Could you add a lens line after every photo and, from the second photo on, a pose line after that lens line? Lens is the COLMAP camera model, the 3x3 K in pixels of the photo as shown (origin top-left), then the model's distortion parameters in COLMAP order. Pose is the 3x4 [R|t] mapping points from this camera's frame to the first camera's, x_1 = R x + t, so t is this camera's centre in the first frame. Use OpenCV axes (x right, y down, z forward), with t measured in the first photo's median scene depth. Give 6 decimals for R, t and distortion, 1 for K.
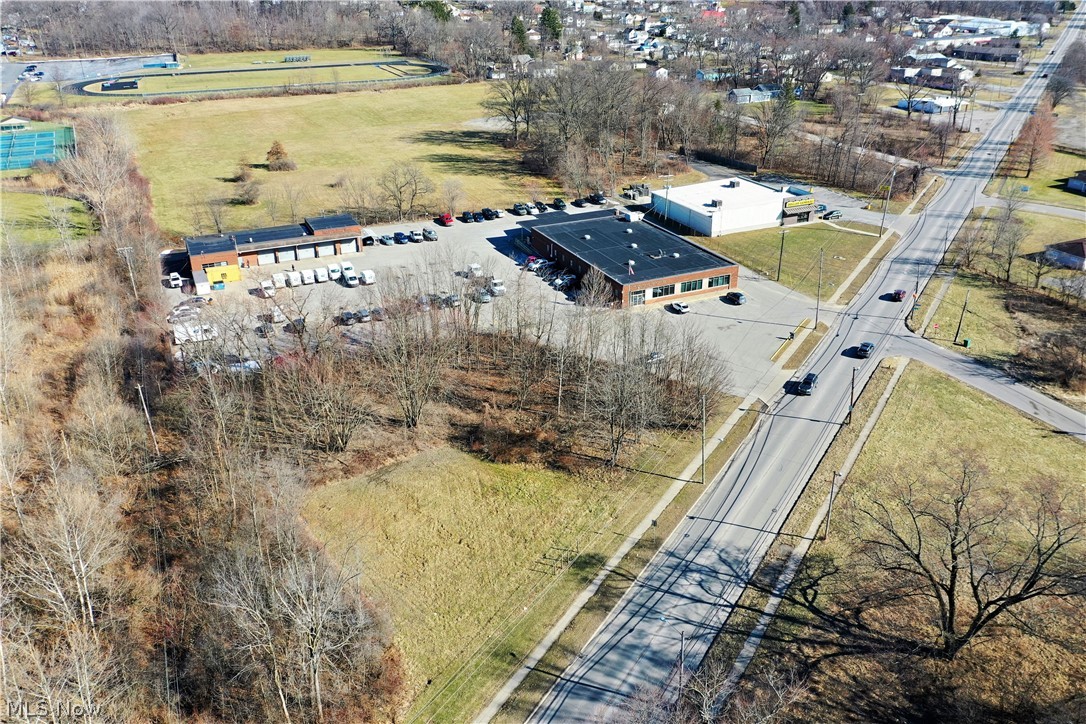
lens RADIAL K [[867.8, 0, 545.5], [0, 867.8, 360.0], [0, 0, 1]] dist [0.014310, 0.004331]
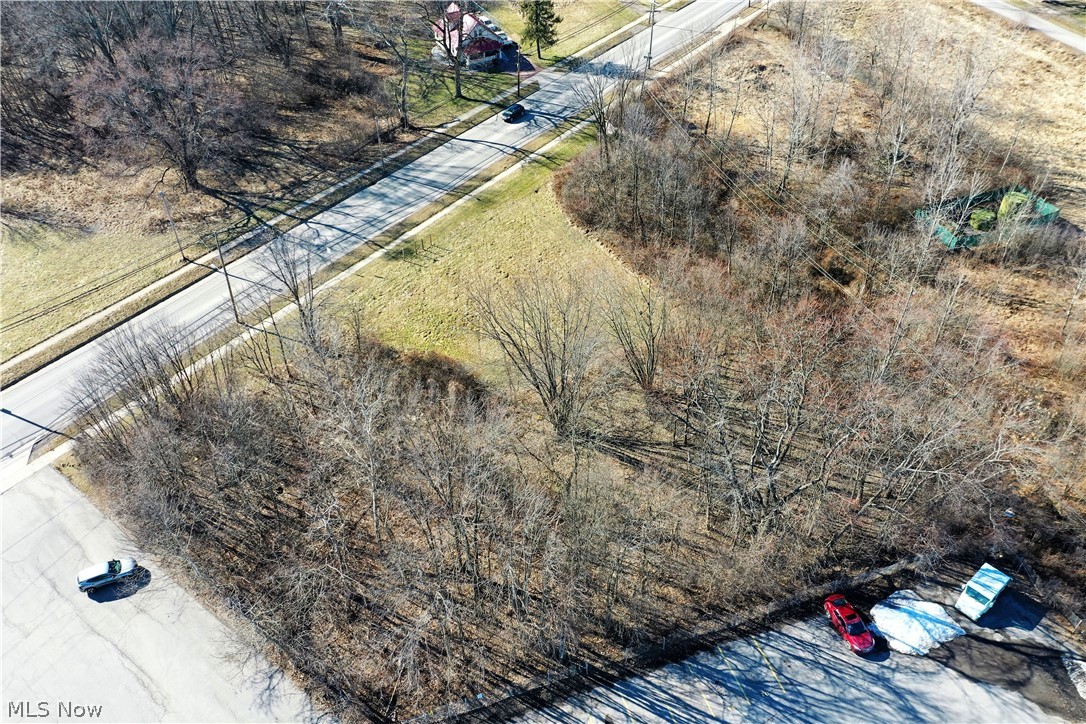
lens RADIAL K [[867.8, 0, 541.8], [0, 867.8, 359.1], [0, 0, 1]] dist [0.014310, 0.004331]
pose [[-0.992615, -0.053338, 0.108951, -0.234722], [0.077954, 0.407679, 0.909792, -0.641189], [-0.092943, 0.911566, -0.400510, 1.352513]]
